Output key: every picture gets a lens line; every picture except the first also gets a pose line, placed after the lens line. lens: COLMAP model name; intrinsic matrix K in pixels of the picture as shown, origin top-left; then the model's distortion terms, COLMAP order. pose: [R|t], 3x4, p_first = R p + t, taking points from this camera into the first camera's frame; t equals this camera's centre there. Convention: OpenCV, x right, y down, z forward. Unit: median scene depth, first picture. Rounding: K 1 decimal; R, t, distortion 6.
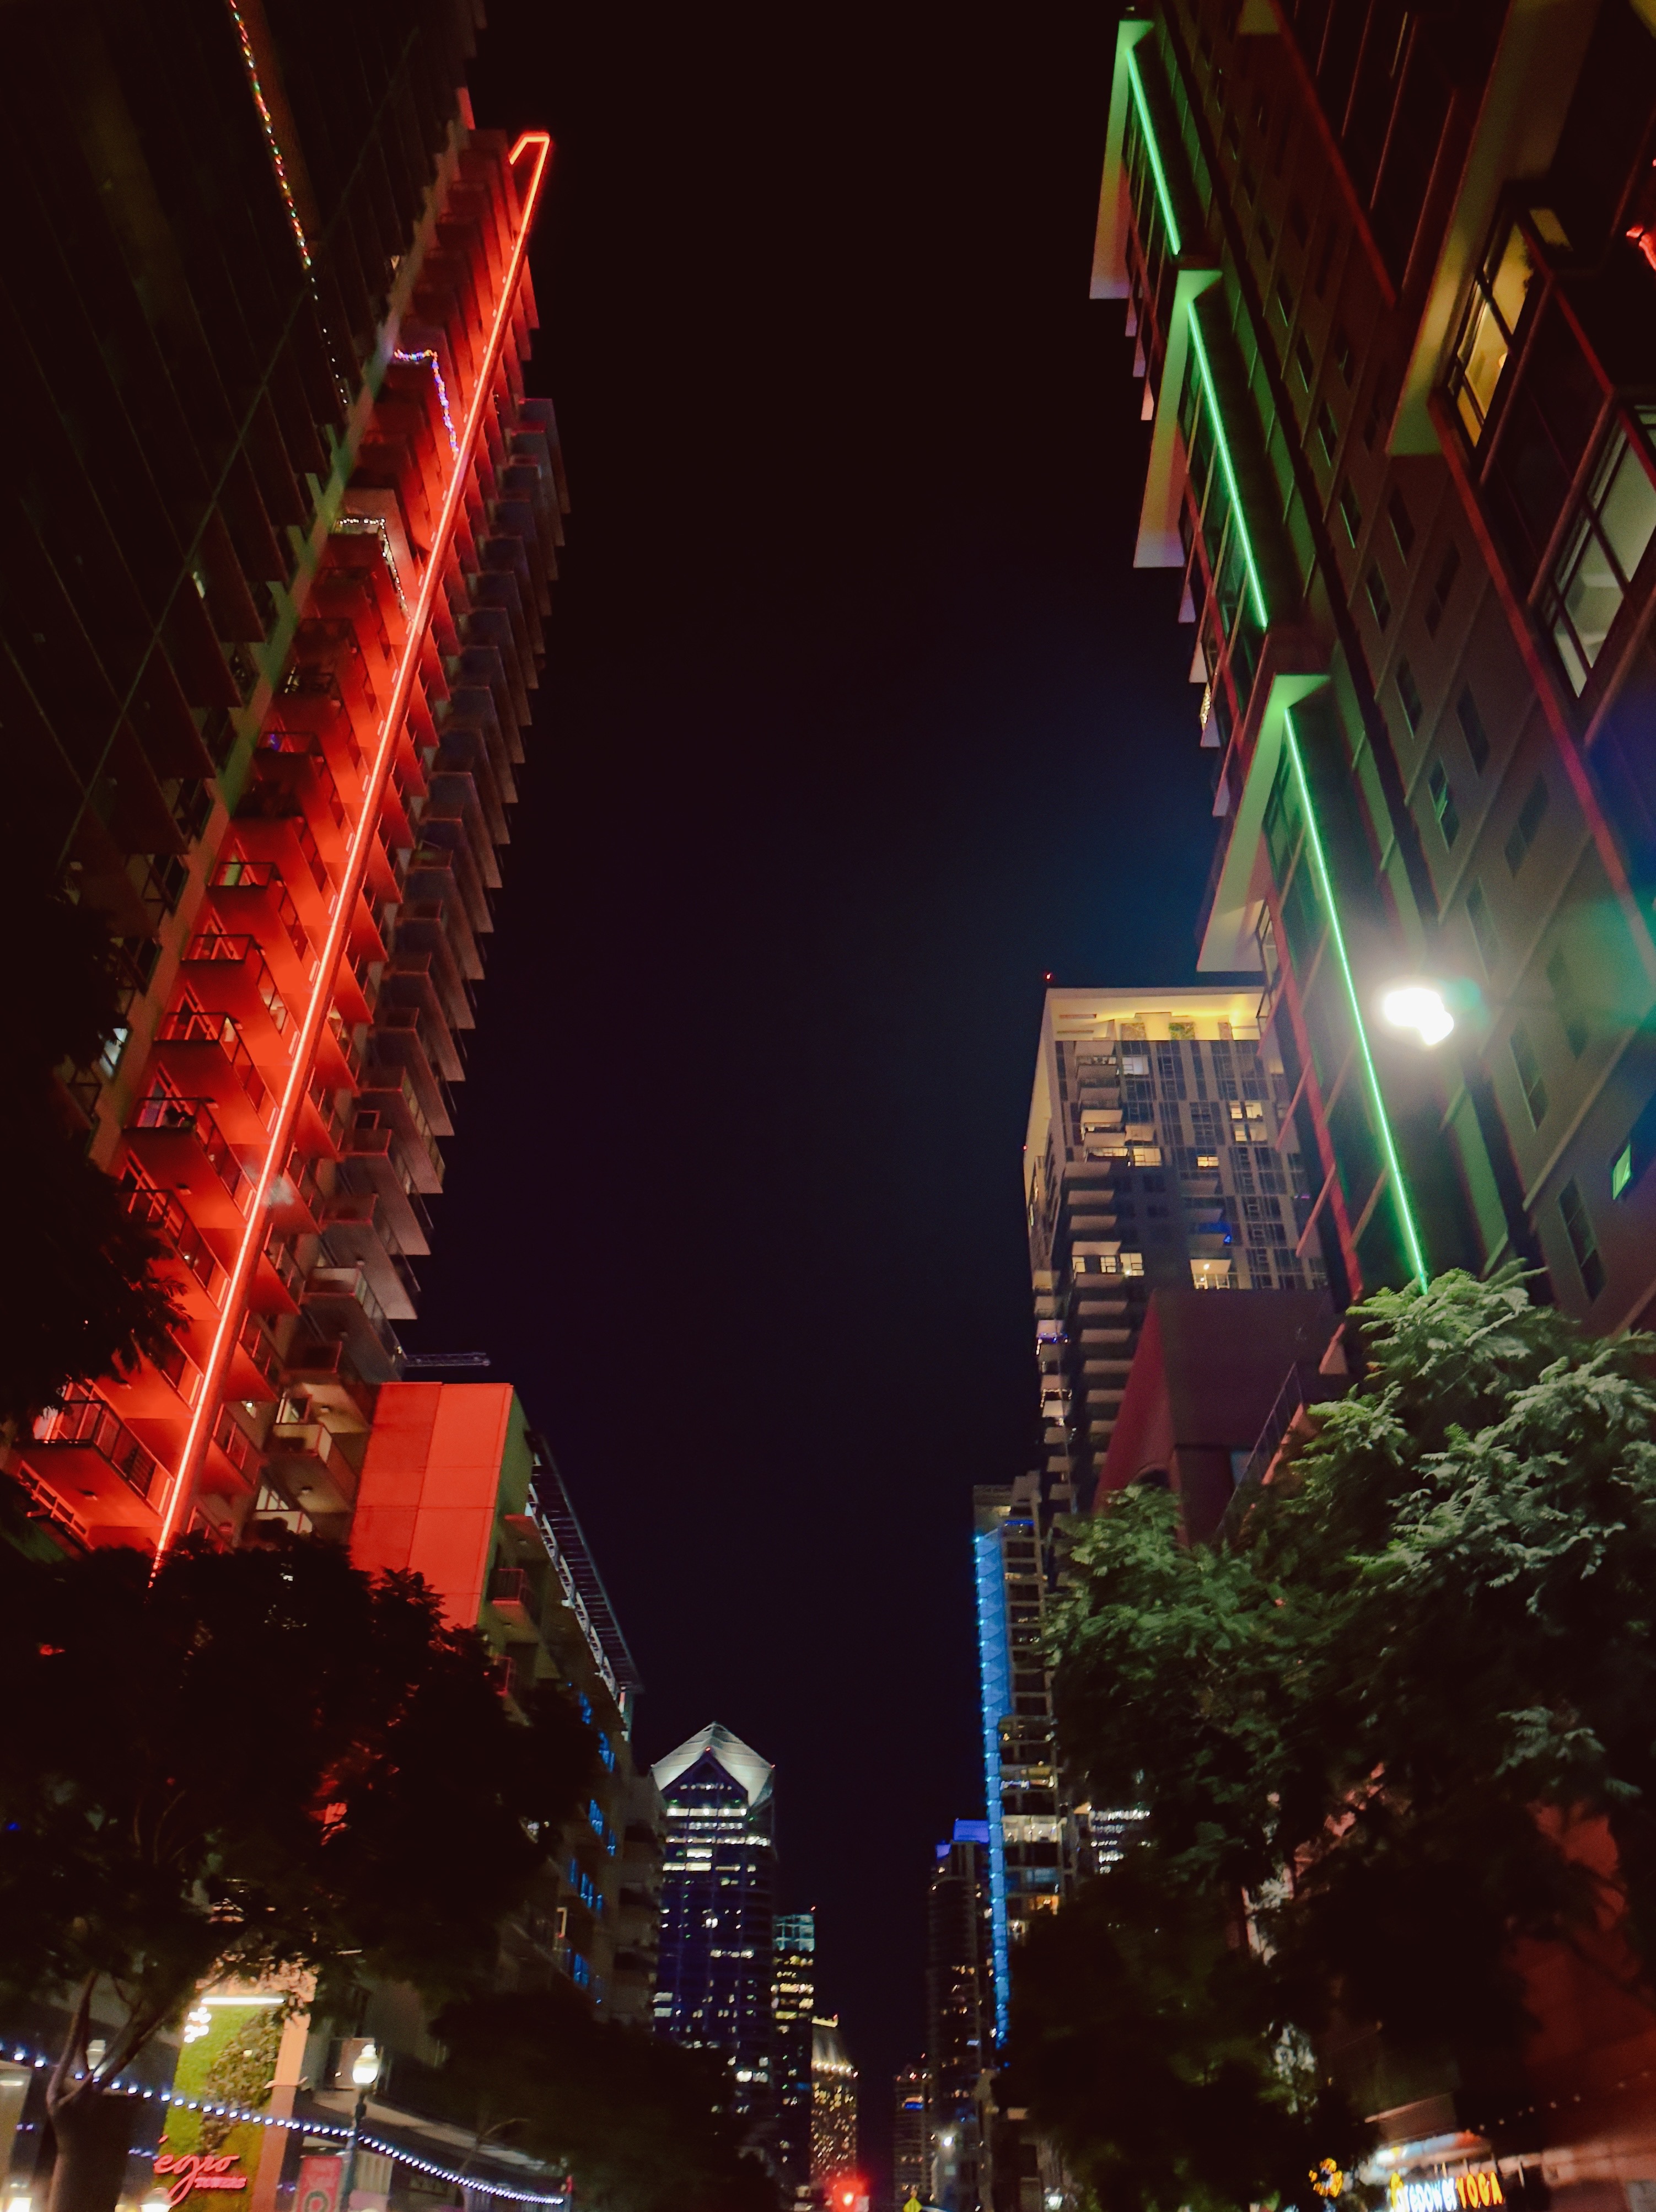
lens RADIAL K [[1551.1, 0, 828.0], [0, 1551.1, 1106.0], [0, 0, 1]] dist [0.069139, -0.068124]
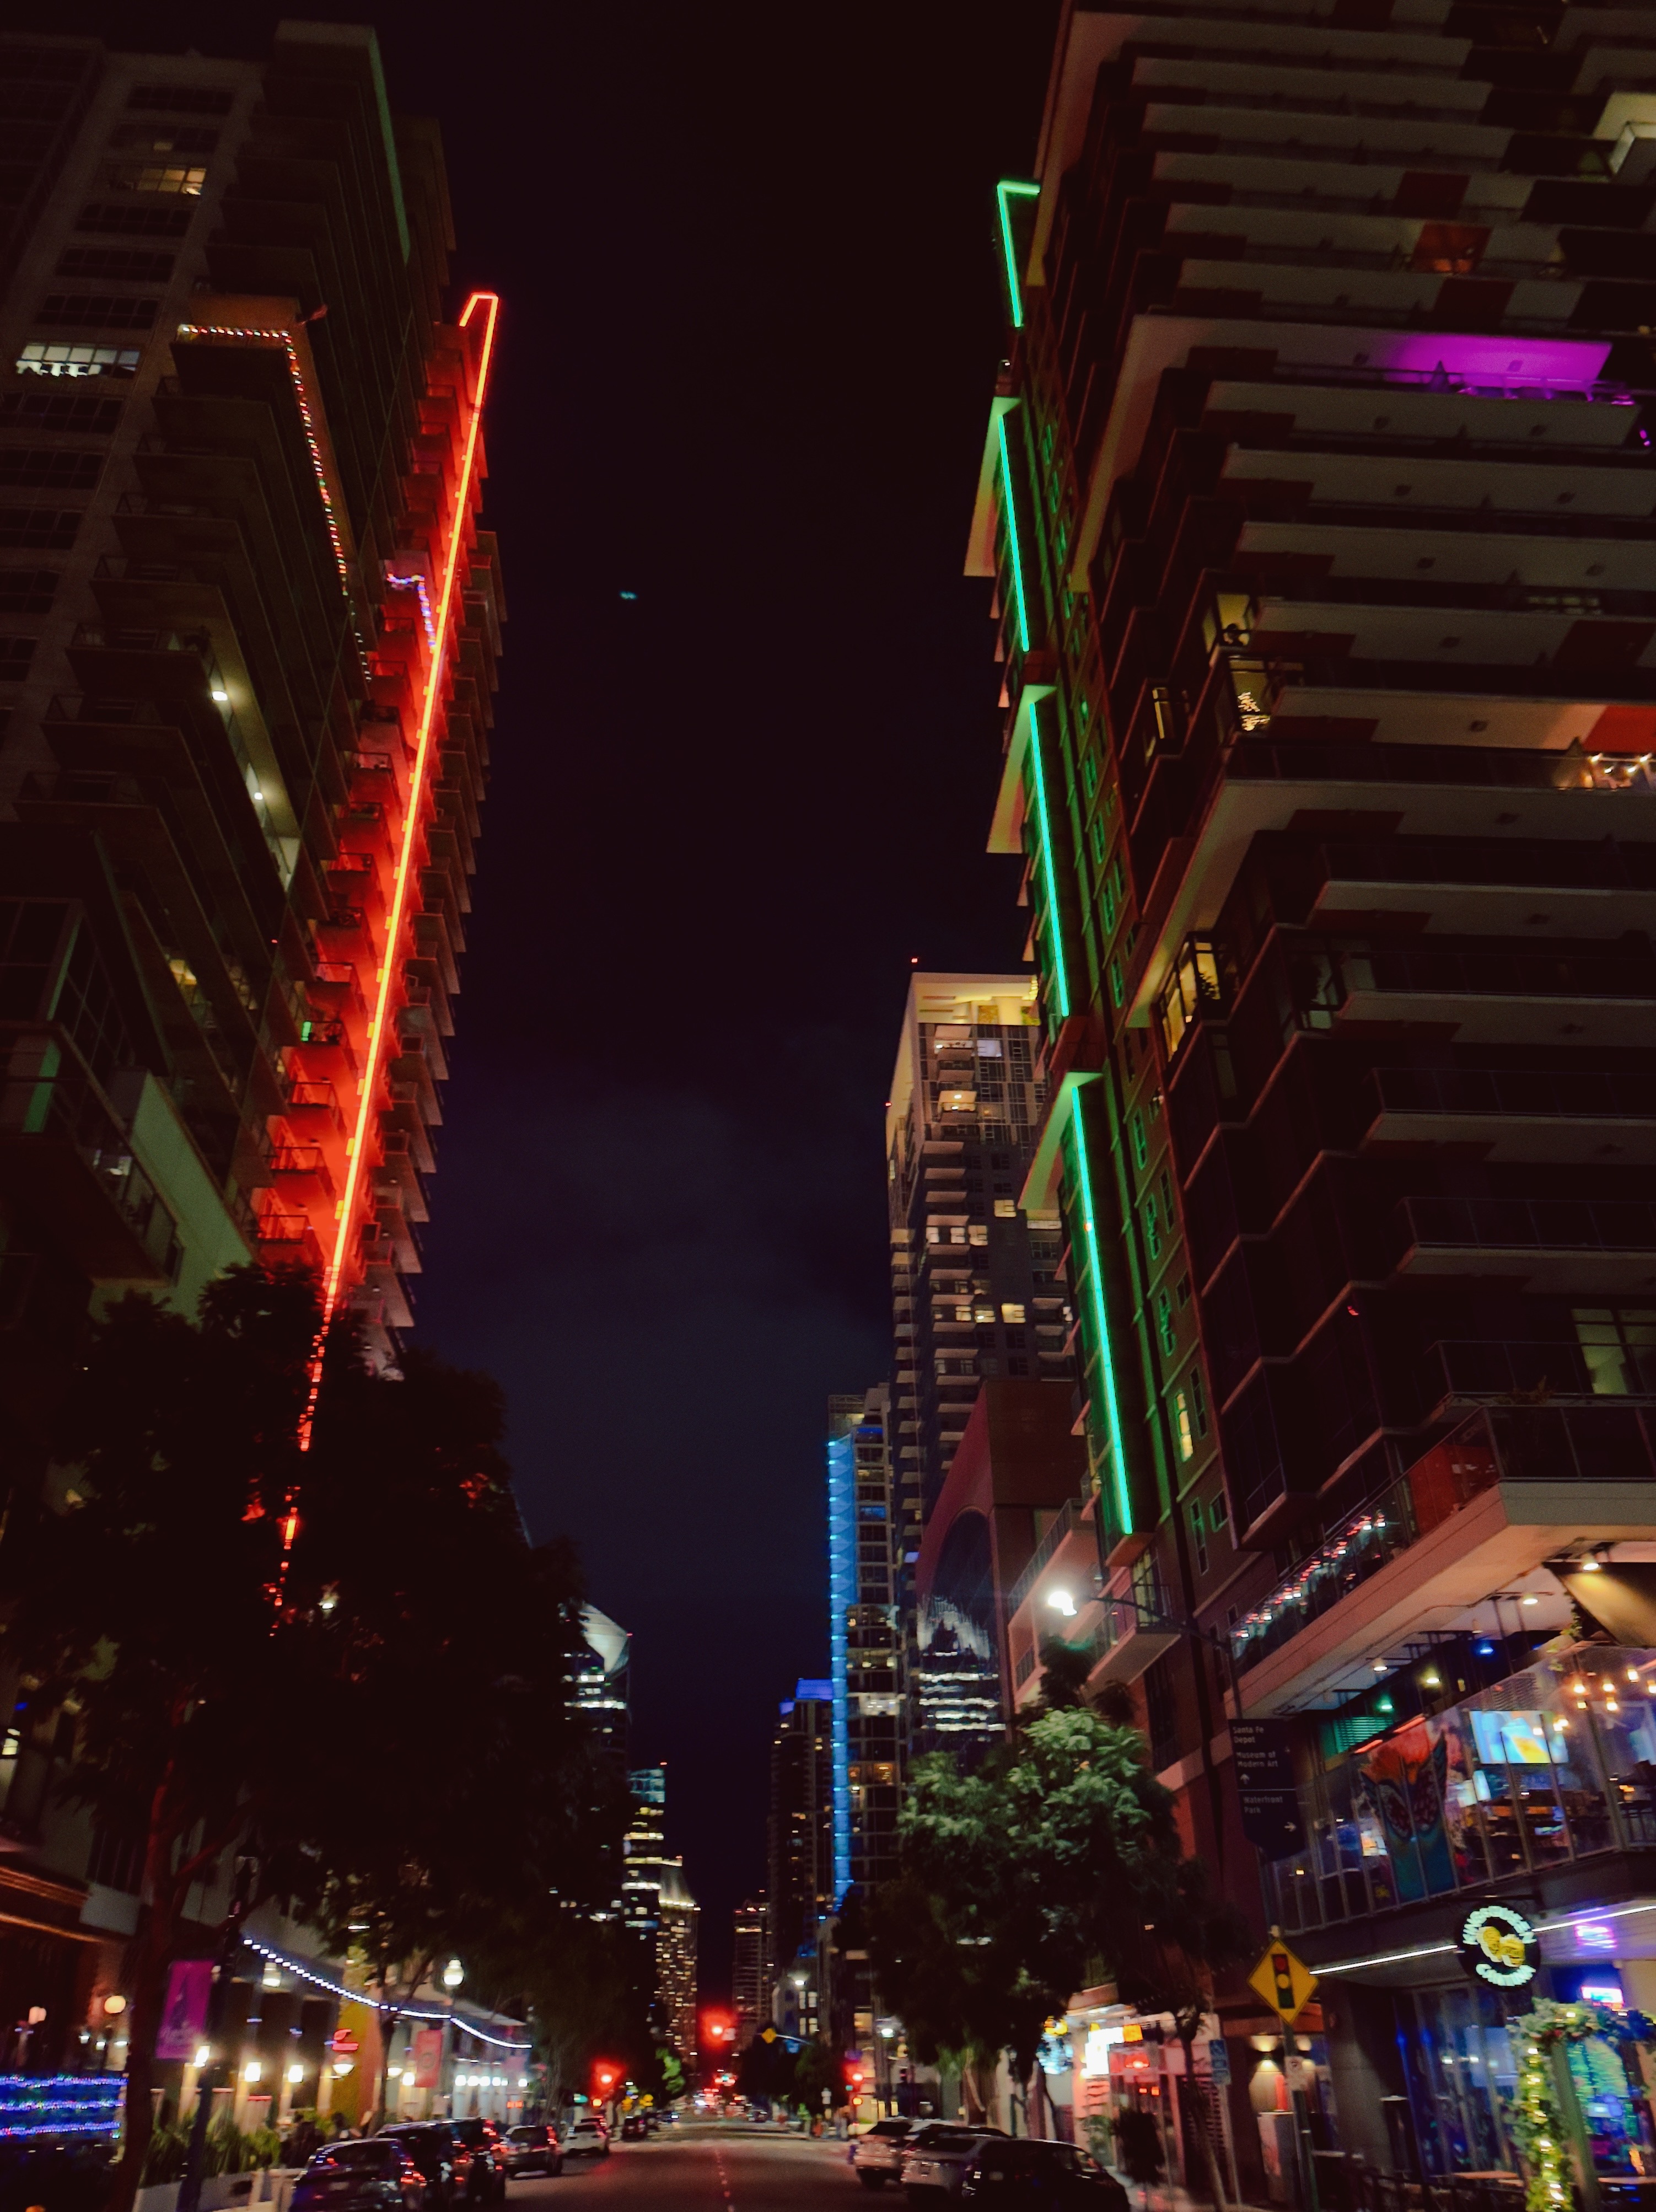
lens RADIAL K [[1551.1, 0, 828.0], [0, 1551.1, 1106.0], [0, 0, 1]] dist [0.069139, -0.068124]
pose [[0.995638, 0.021890, 0.090691, -0.015739], [-0.029125, 0.996431, 0.079230, -0.067643], [-0.088633, -0.081525, 0.992722, -0.090473]]
